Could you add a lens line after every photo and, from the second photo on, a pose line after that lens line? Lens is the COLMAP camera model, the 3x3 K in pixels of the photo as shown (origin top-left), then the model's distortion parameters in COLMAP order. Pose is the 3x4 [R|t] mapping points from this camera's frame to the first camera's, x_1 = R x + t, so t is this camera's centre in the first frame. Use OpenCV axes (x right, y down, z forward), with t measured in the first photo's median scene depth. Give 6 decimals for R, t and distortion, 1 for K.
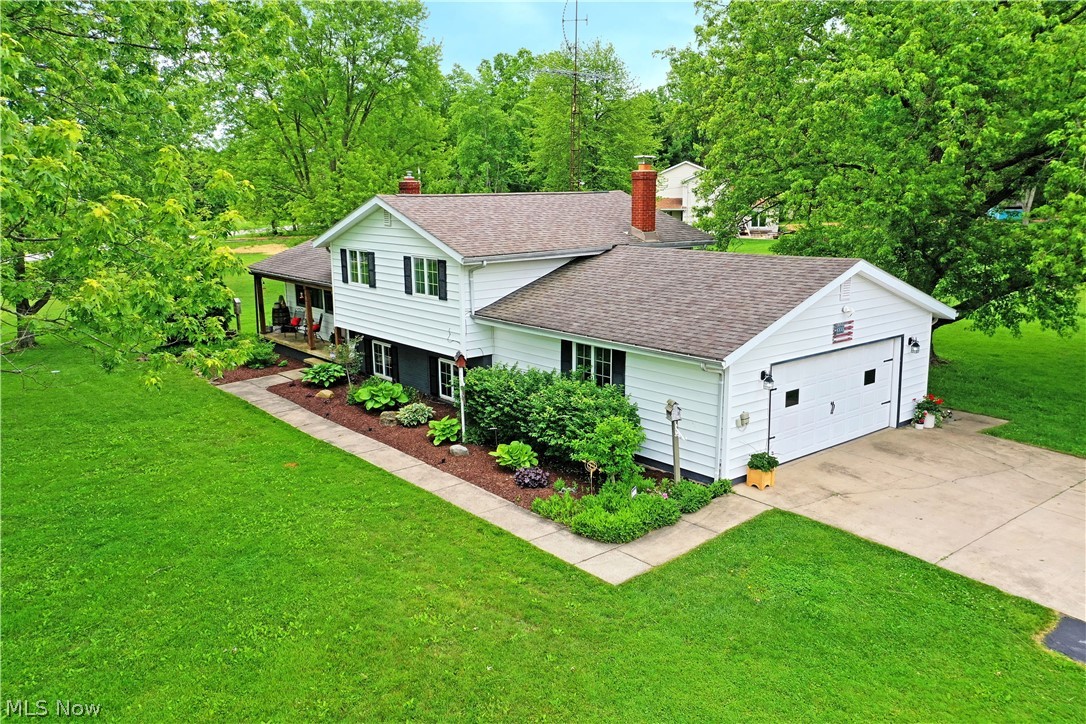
lens RADIAL K [[865.3, 0, 543.5], [0, 865.3, 361.0], [0, 0, 1]] dist [0.010780, 0.003403]
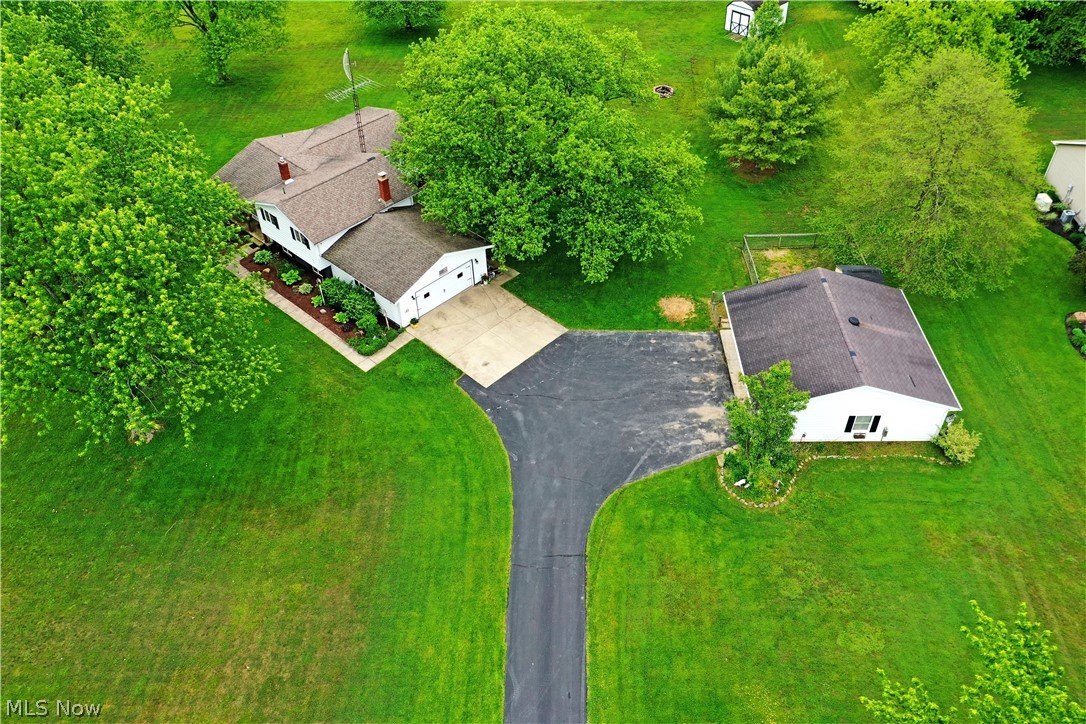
lens RADIAL K [[865.3, 0, 543.3], [0, 865.3, 362.5], [0, 0, 1]] dist [0.010780, 0.003403]
pose [[0.992290, -0.085292, 0.089918, 0.435946], [0.028003, 0.861058, 0.507735, -1.450464], [-0.120730, -0.501302, 0.856808, -2.044359]]
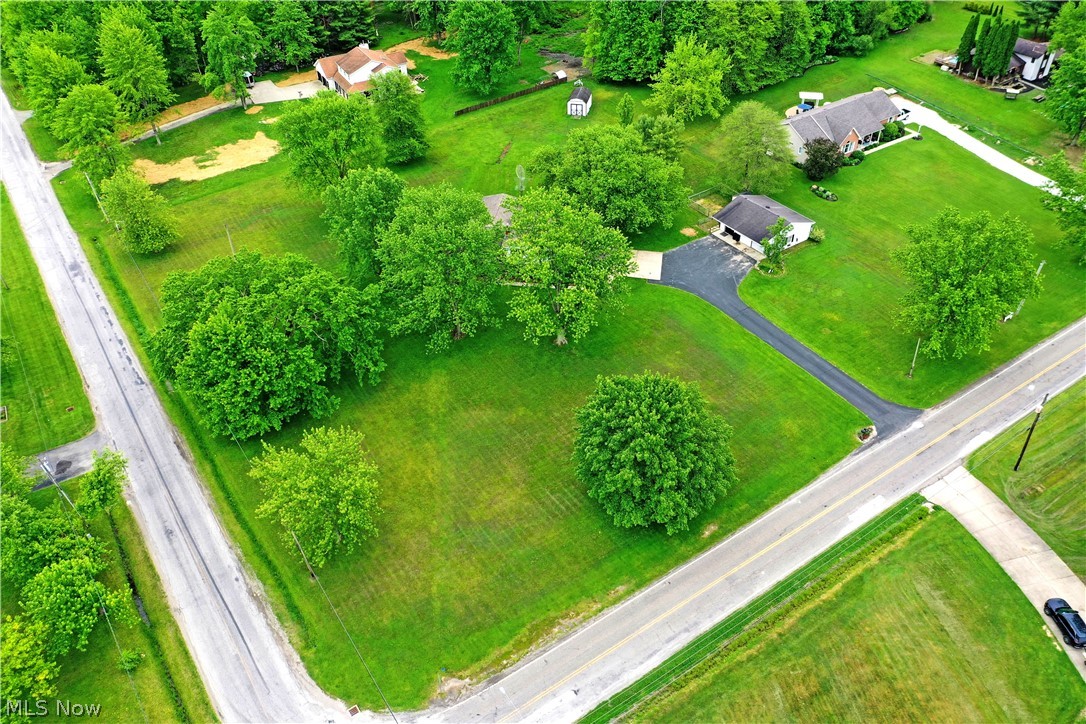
lens RADIAL K [[865.3, 0, 543.5], [0, 865.3, 362.6], [0, 0, 1]] dist [0.010780, 0.003403]
pose [[0.747049, -0.422845, 0.512953, -4.397601], [0.146469, 0.857360, 0.493438, -2.998977], [-0.648433, -0.293491, 0.702423, -4.165742]]
